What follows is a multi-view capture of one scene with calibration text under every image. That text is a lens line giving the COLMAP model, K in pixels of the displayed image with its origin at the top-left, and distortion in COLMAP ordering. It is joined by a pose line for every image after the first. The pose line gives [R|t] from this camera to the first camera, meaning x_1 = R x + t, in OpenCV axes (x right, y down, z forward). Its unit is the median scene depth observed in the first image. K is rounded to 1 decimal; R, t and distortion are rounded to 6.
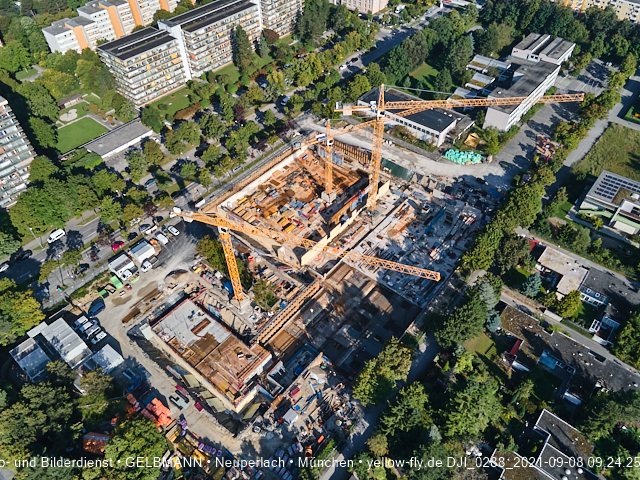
lens RADIAL K [[467.8, 0, 319.1], [0, 467.8, 237.0], [0, 0, 1]] dist [0.024725, 0.035510]
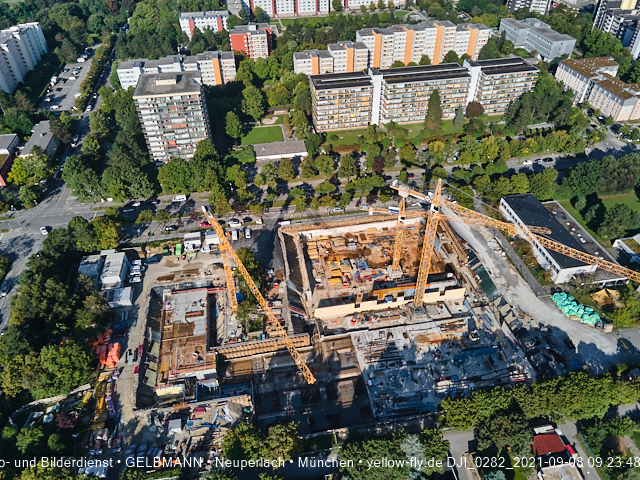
lens RADIAL K [[467.8, 0, 319.1], [0, 467.8, 237.0], [0, 0, 1]] dist [0.024725, 0.035510]
pose [[0.764438, 0.417261, -0.491456, 0.351735], [-0.462968, 0.885799, 0.031944, -0.113781], [0.448660, 0.203109, 0.870317, 0.098613]]
